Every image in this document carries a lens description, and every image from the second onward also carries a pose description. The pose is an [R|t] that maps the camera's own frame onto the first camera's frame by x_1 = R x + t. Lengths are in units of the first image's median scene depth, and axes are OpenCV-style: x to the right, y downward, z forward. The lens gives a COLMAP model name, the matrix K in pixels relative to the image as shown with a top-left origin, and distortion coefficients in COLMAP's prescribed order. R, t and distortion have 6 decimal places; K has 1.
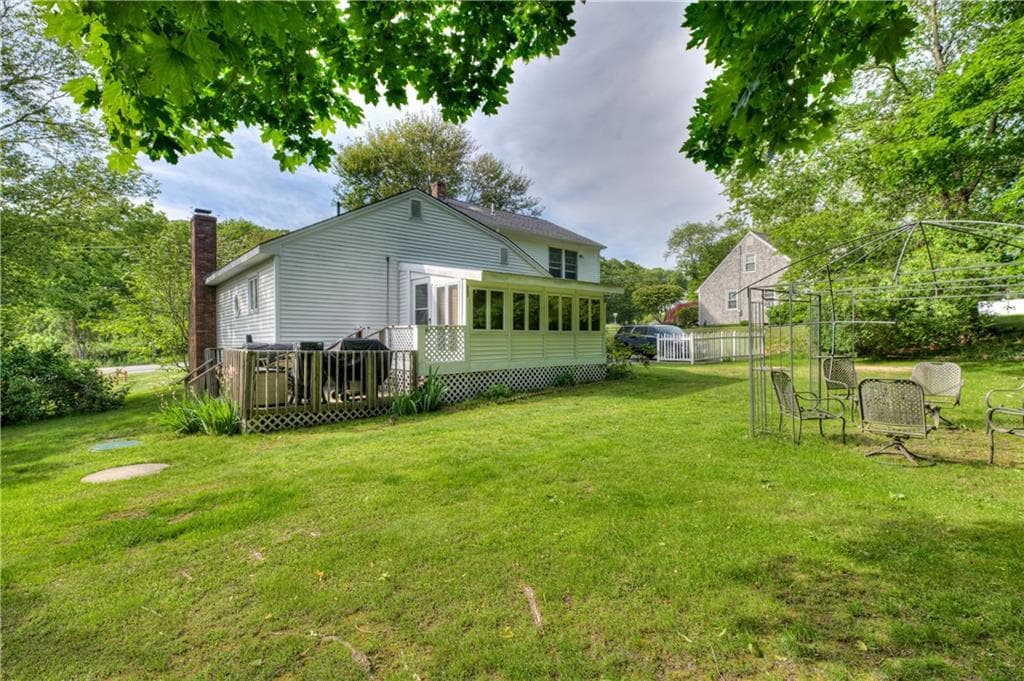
lens RADIAL K [[463.7, 0, 516.0], [0, 463.7, 340.5], [0, 0, 1]] dist [0.002244, 0.000593]
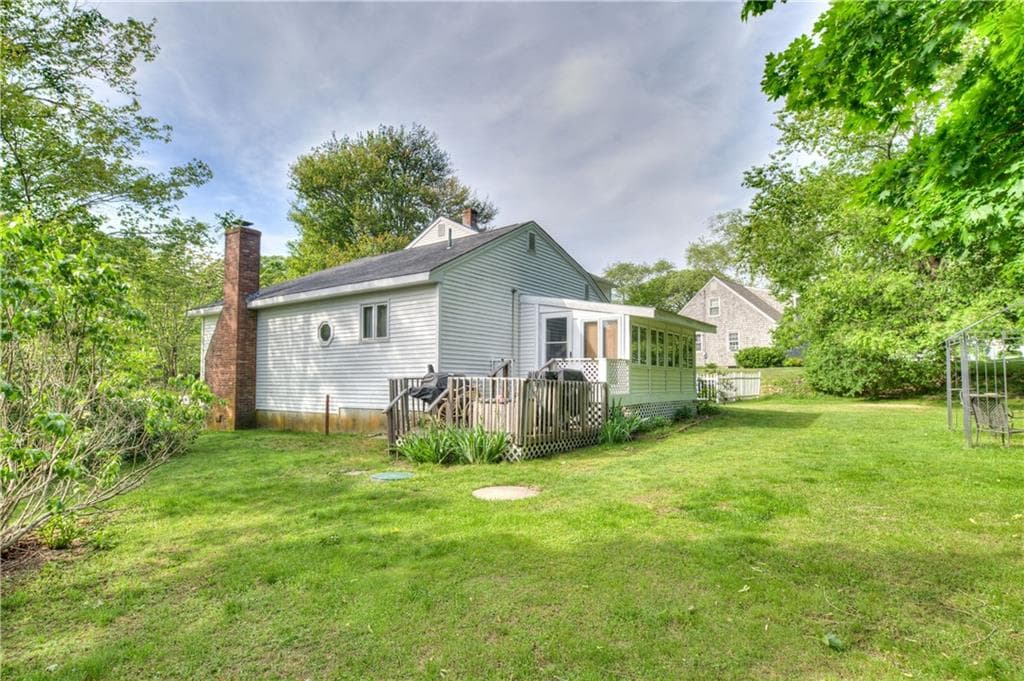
lens RADIAL K [[499.8, 0, 542.5], [0, 499.8, 373.4], [0, 0, 1]] dist [-0.001183, -0.000284]
pose [[0.979938, 0.018835, 0.198410, -0.448436], [-0.016063, 0.999750, -0.015569, 0.016491], [-0.198653, 0.012069, 0.979996, -0.053490]]
